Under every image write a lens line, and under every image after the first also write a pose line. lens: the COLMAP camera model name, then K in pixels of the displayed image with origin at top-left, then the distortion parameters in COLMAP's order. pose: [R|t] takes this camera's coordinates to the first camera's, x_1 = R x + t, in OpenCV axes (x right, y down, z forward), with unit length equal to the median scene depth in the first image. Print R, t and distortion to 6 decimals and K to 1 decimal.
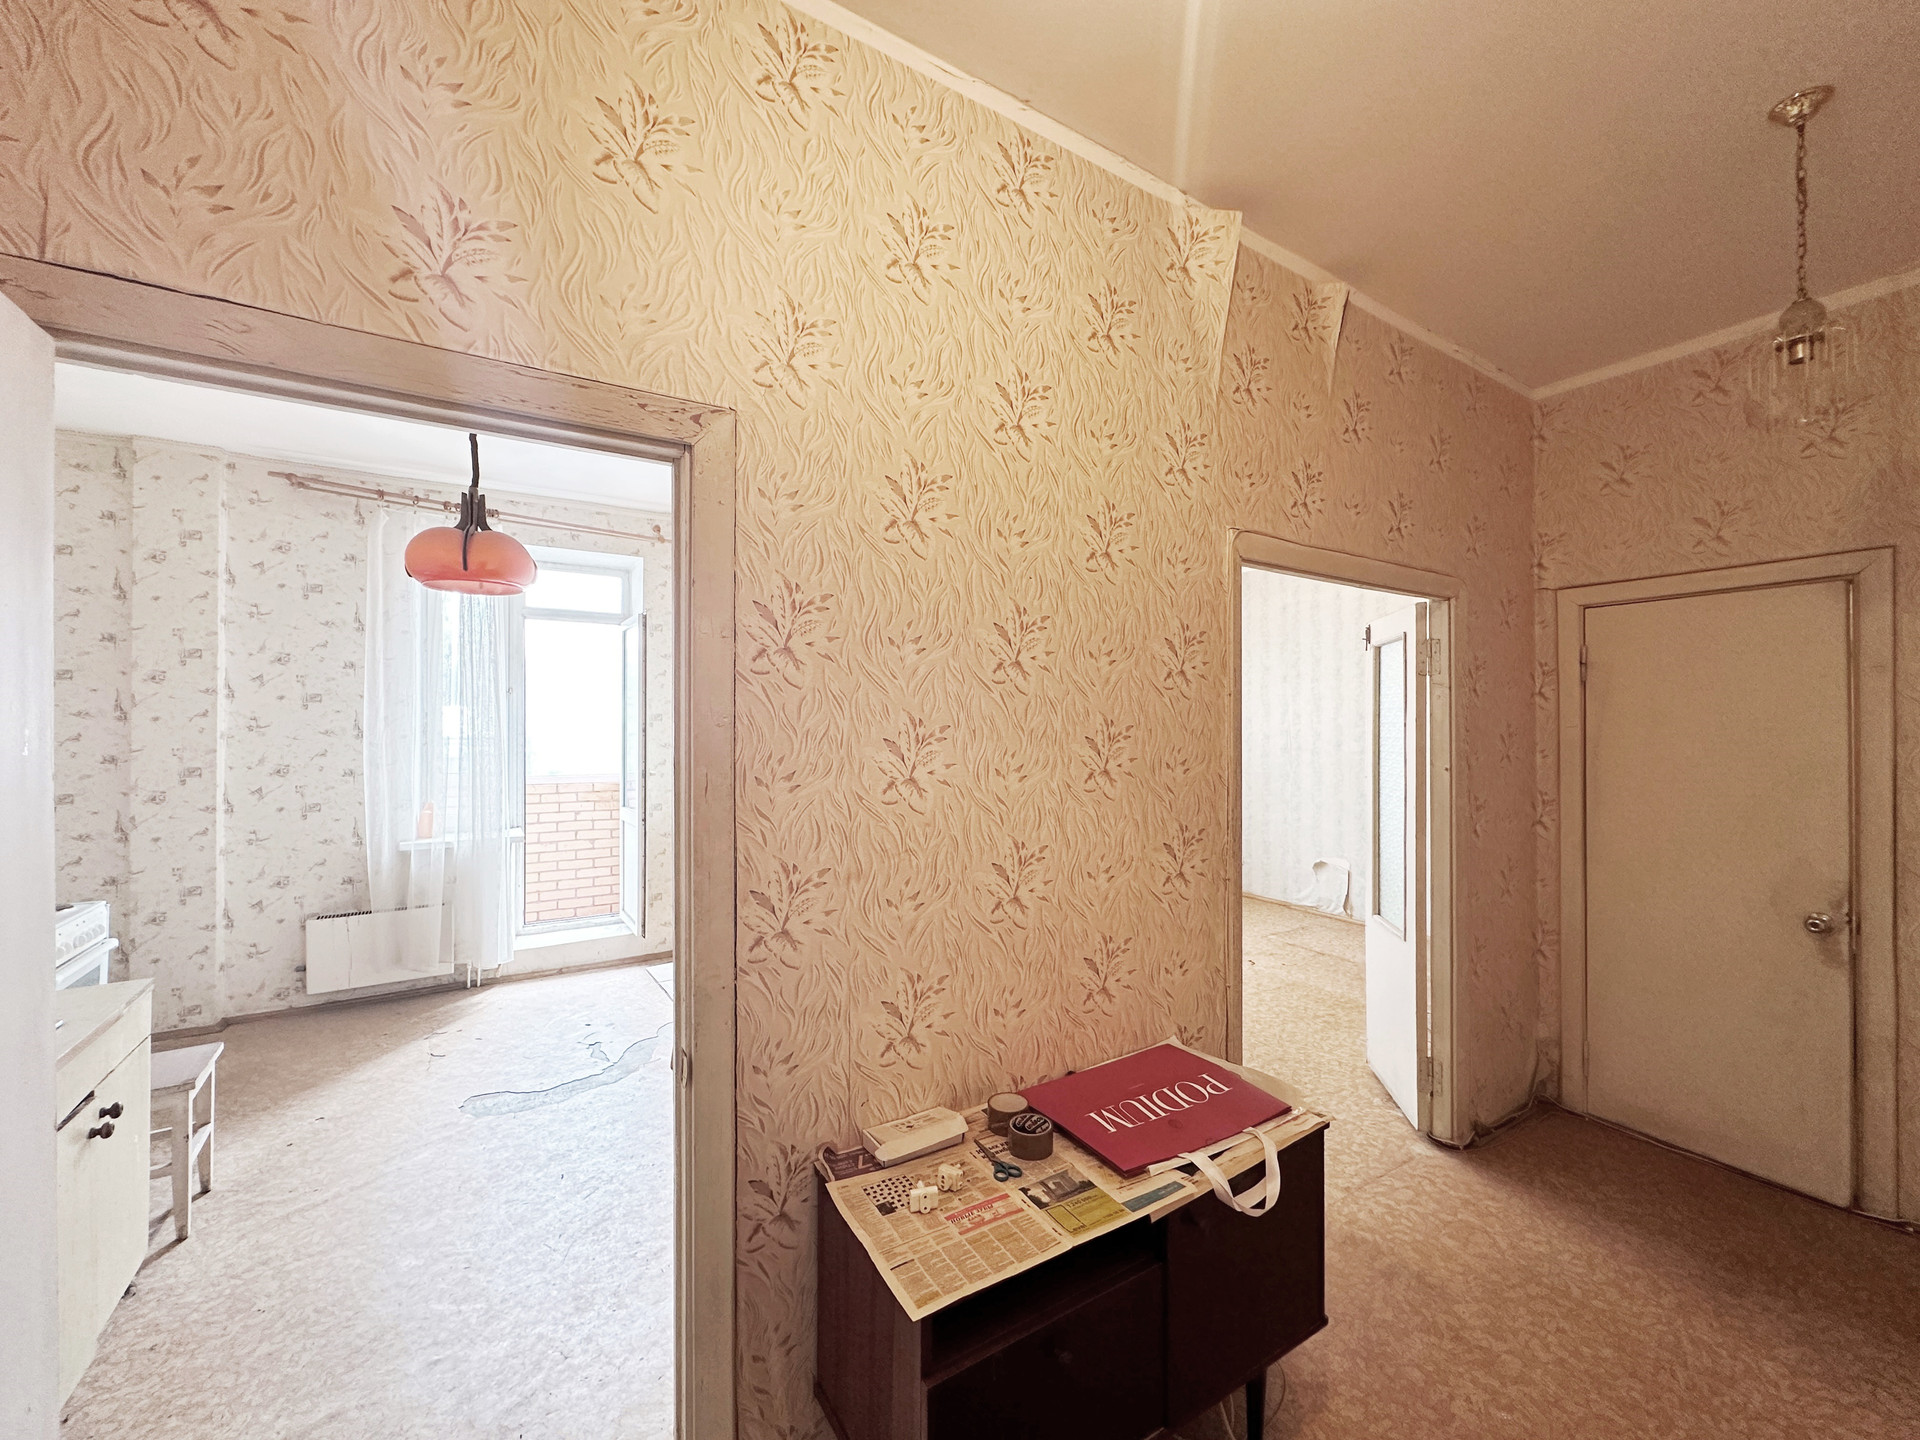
lens RADIAL K [[769.3, 0, 961.2], [0, 769.3, 722.6], [0, 0, 1]] dist [0.000990, 0.000243]
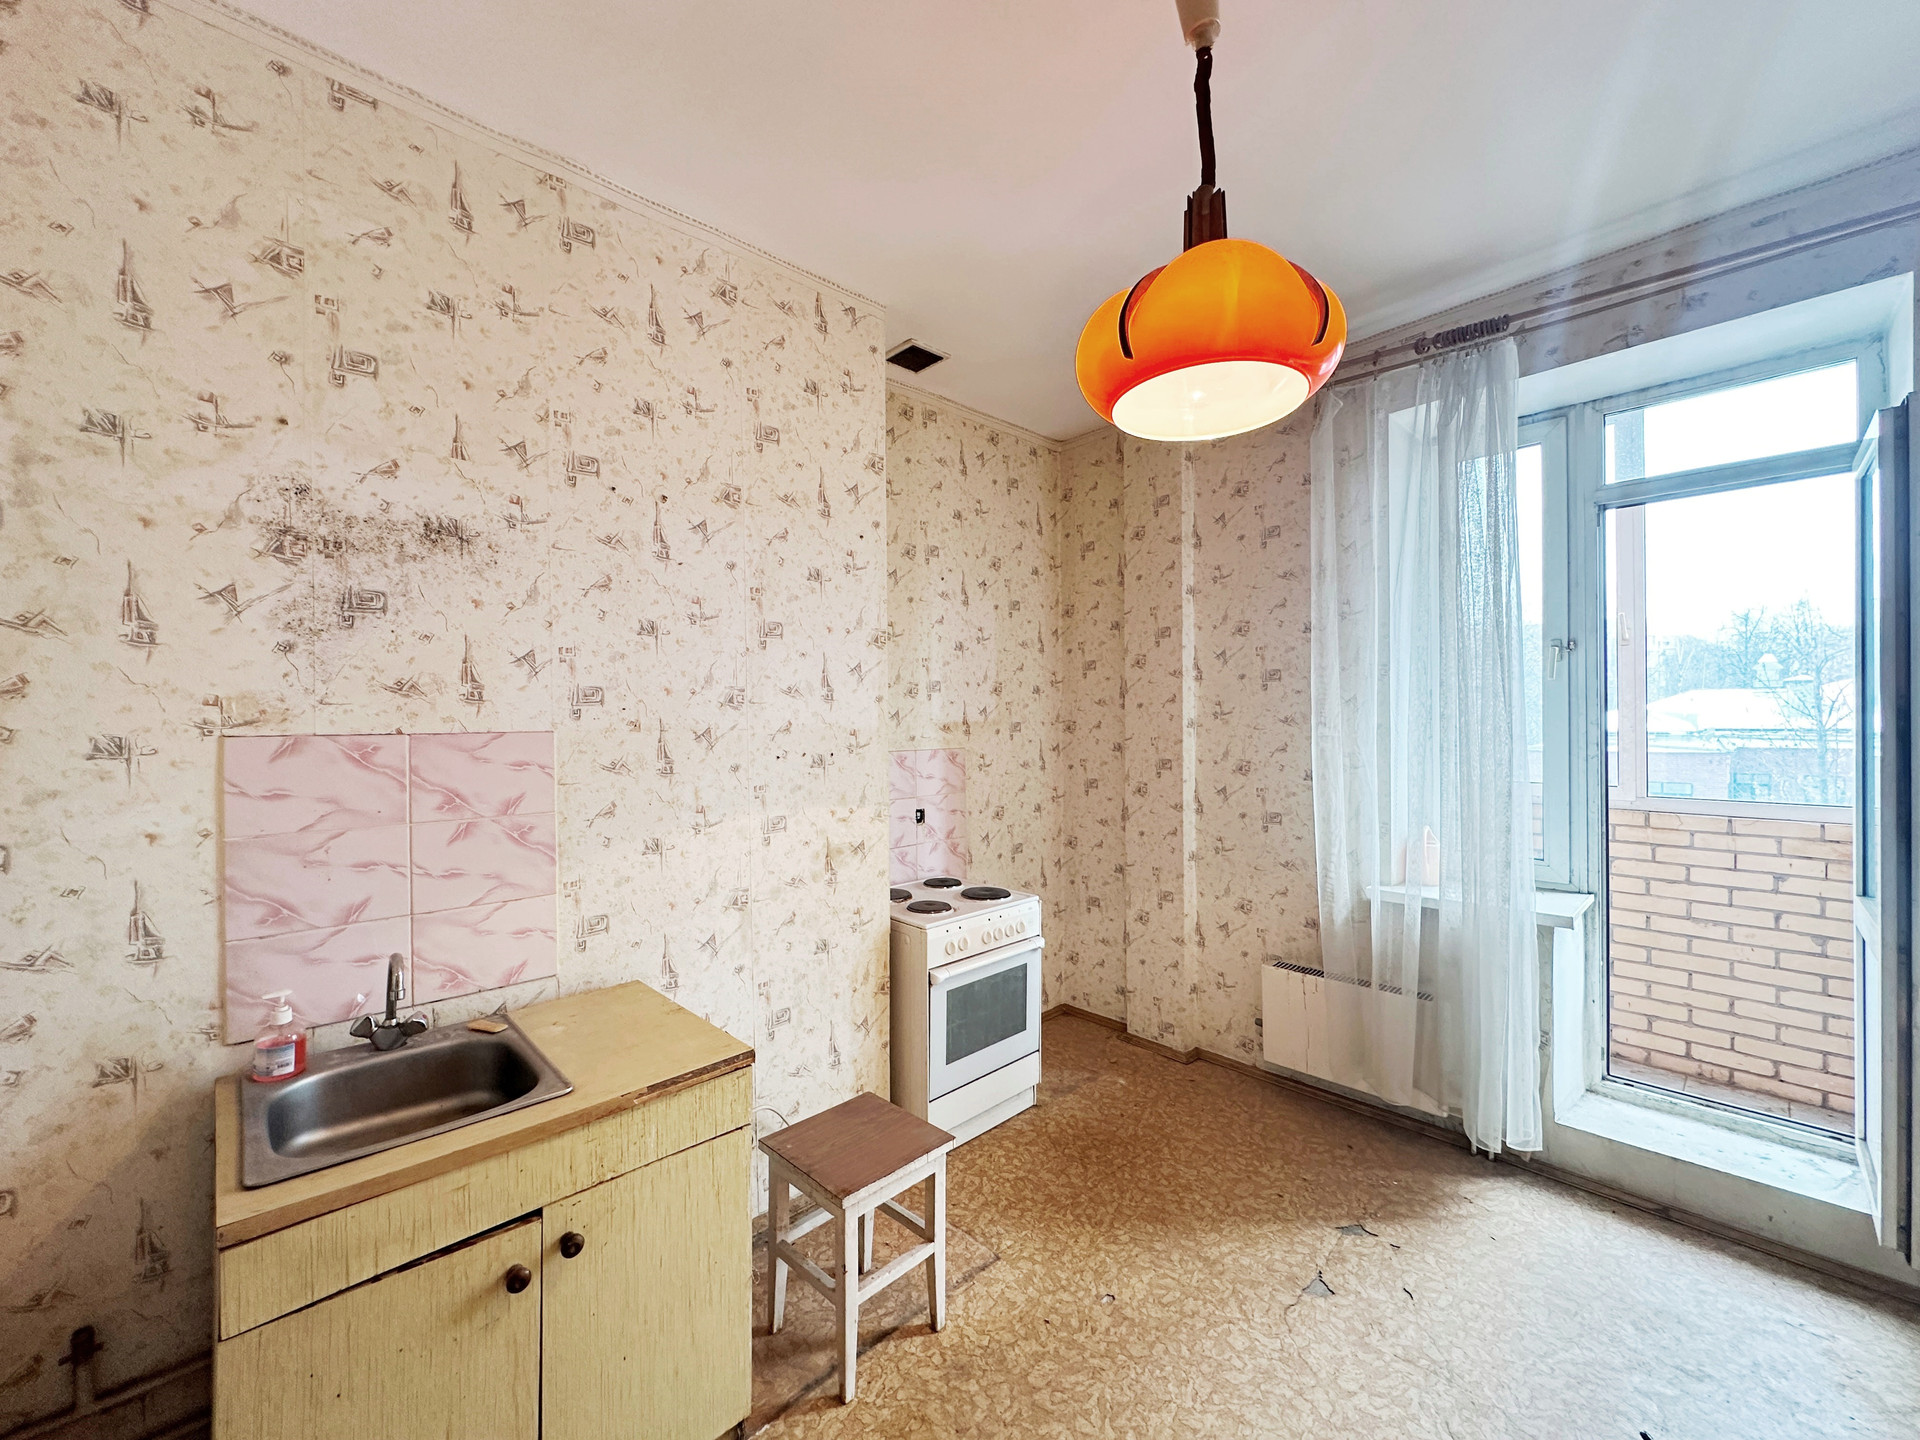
lens RADIAL K [[769.3, 0, 949.6], [0, 769.3, 722.5], [0, 0, 1]] dist [0.000990, 0.000243]
pose [[0.189674, -0.000807, -0.981847, -0.151302], [0.010251, 0.999947, 0.001158, 0.011435], [0.981794, -0.010284, 0.189672, 0.547409]]
